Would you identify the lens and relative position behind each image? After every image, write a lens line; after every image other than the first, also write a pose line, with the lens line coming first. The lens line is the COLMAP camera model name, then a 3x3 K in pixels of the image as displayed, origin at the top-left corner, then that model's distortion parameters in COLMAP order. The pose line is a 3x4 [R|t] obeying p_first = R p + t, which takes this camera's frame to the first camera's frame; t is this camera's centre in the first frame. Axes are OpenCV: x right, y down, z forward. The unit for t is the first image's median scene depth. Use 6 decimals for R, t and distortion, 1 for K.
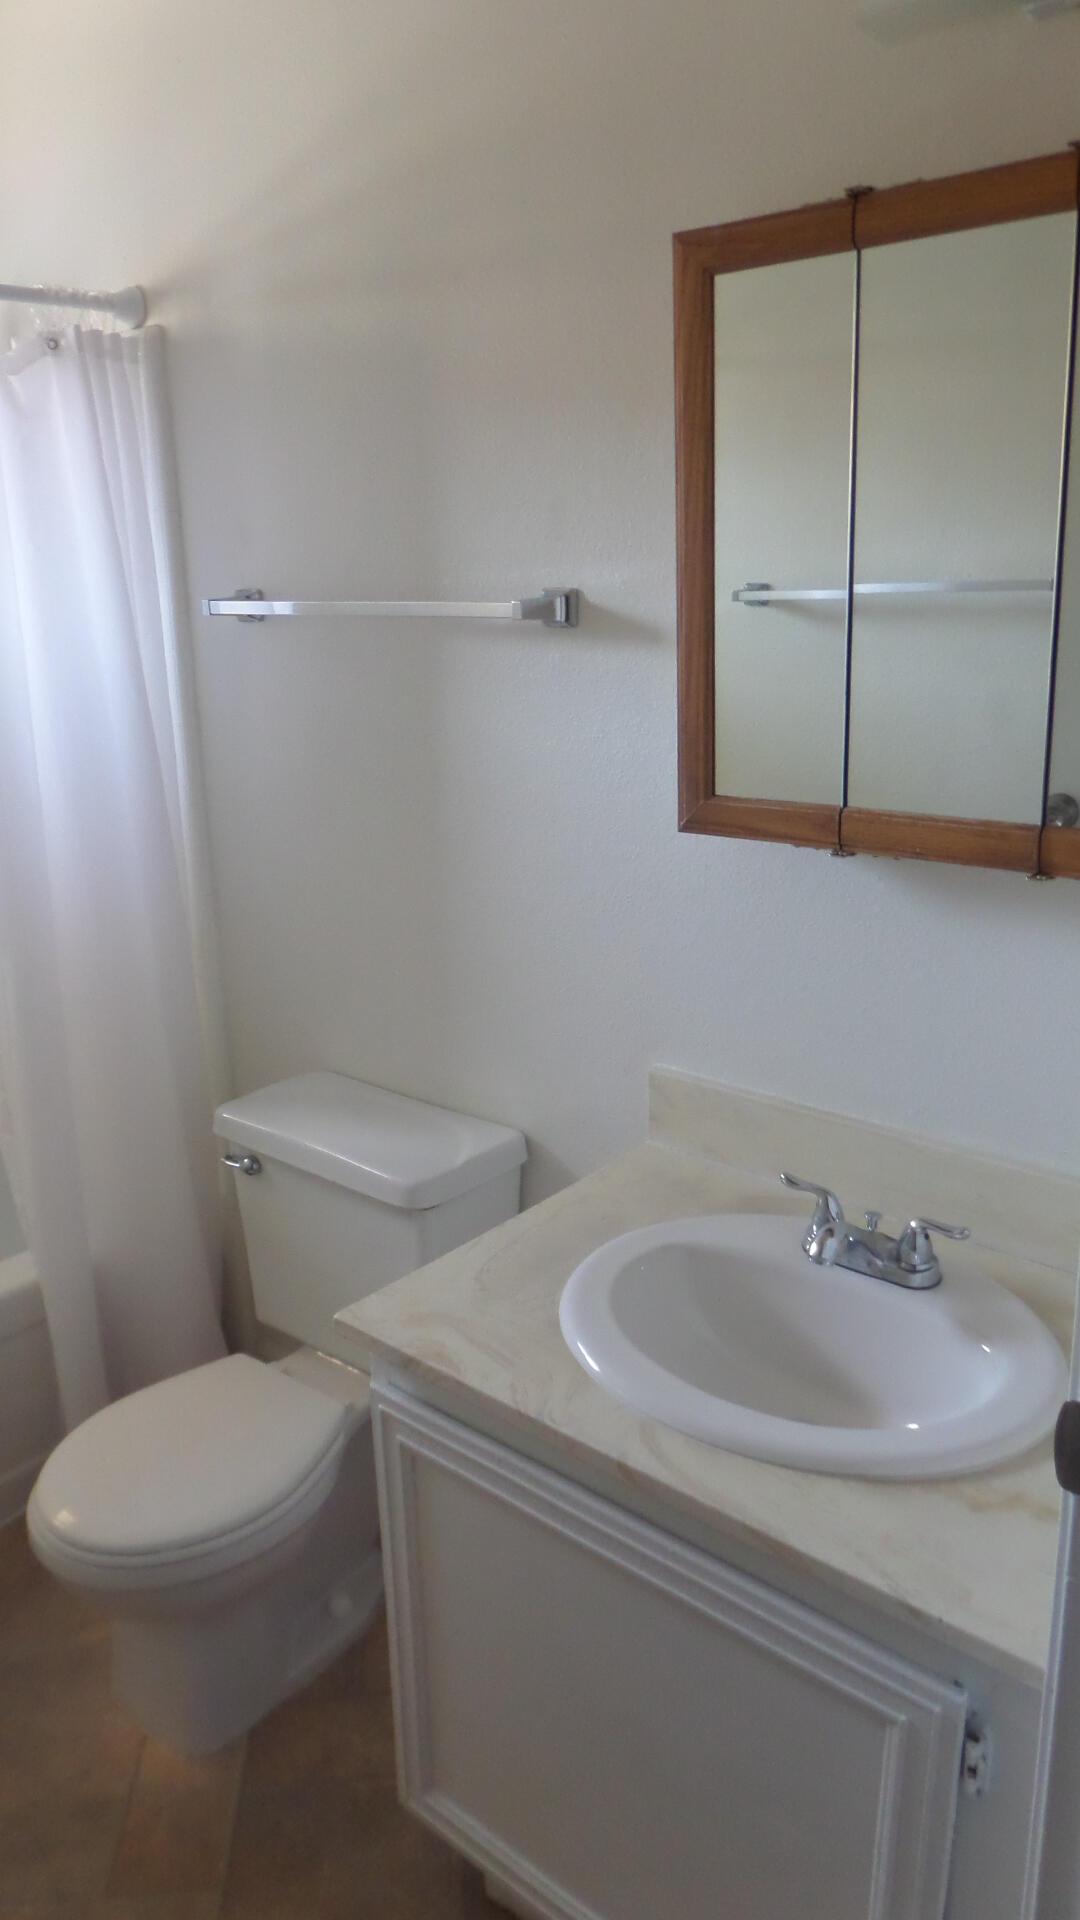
lens RADIAL K [[1444.3, 0, 540.0], [0, 1444.3, 960.0], [0, 0, 1]] dist [-0.013934, -0.006583]
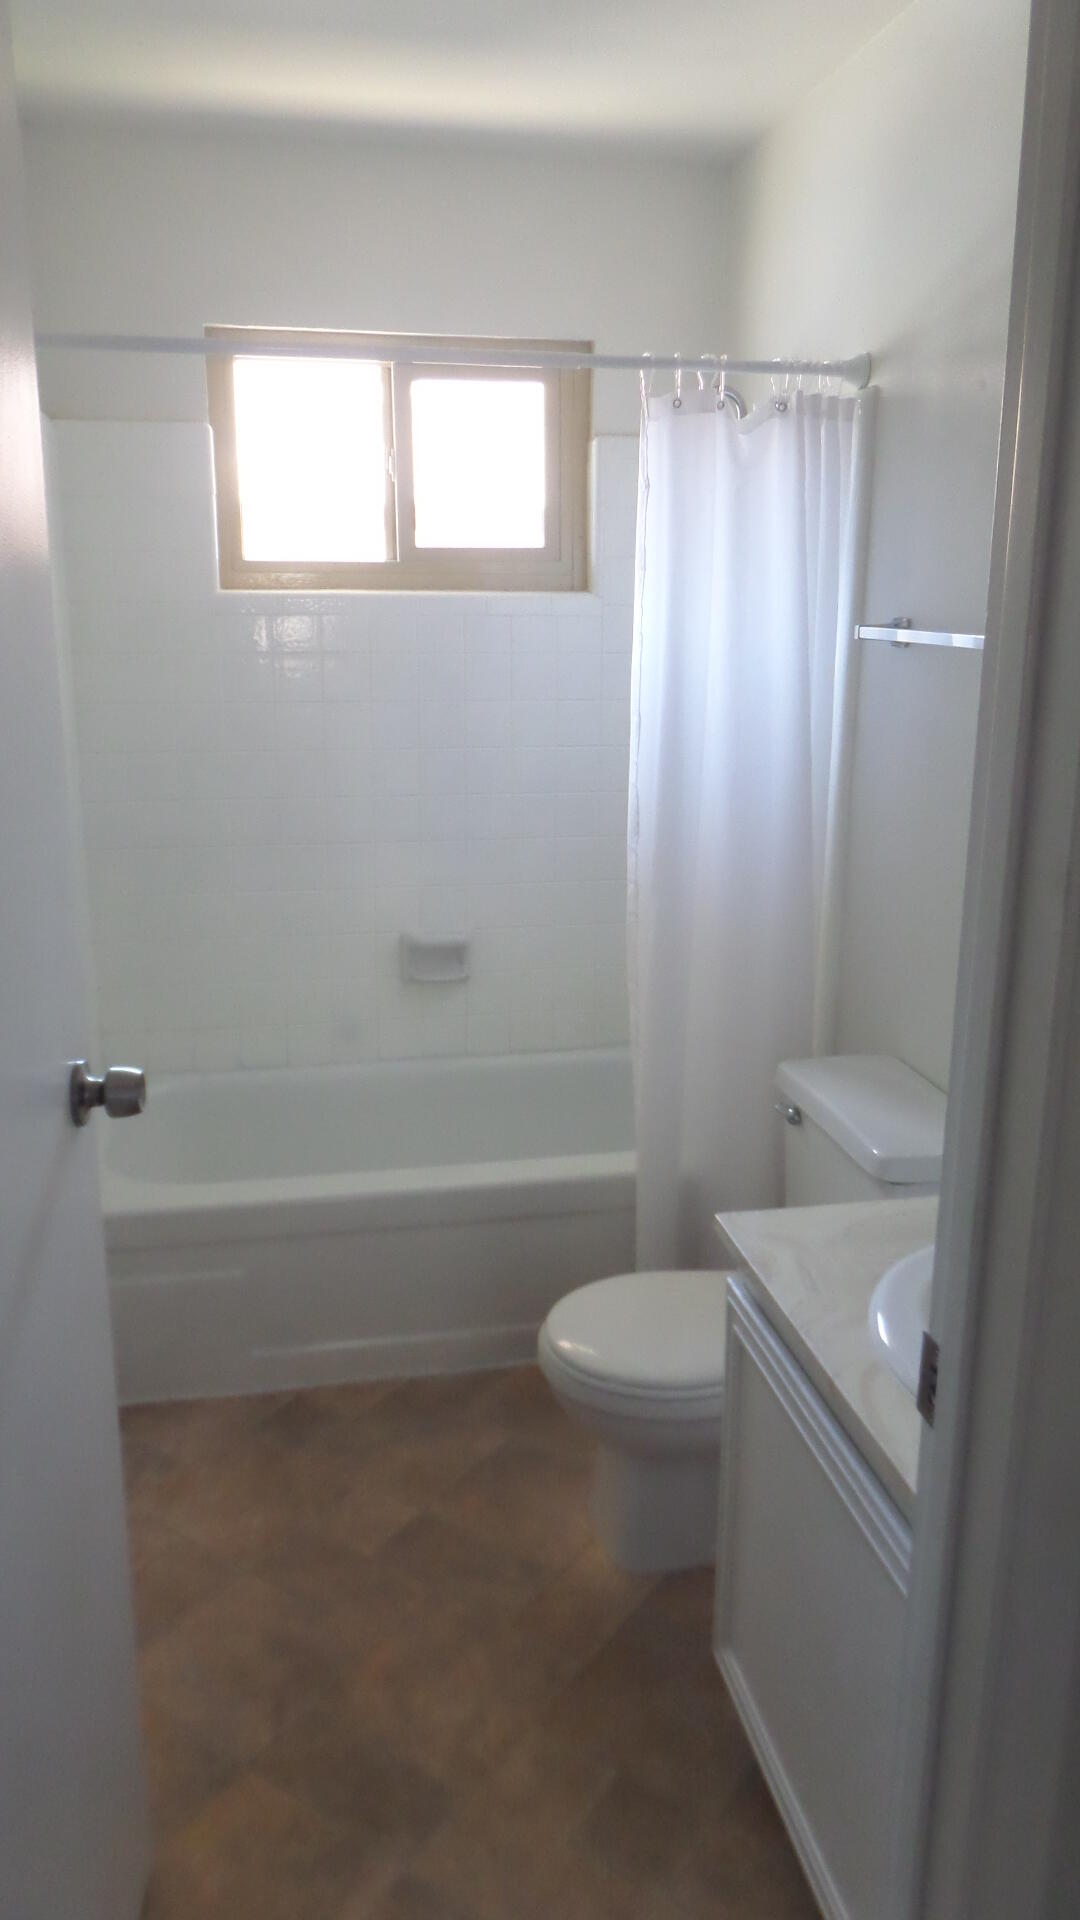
lens RADIAL K [[1444.3, 0, 540.0], [0, 1444.3, 960.0], [0, 0, 1]] dist [-0.013934, -0.006583]
pose [[0.795969, 0.179780, -0.578024, 0.272744], [-0.188428, 0.981026, 0.045649, 0.005378], [0.575263, 0.072580, 0.814742, -0.056983]]
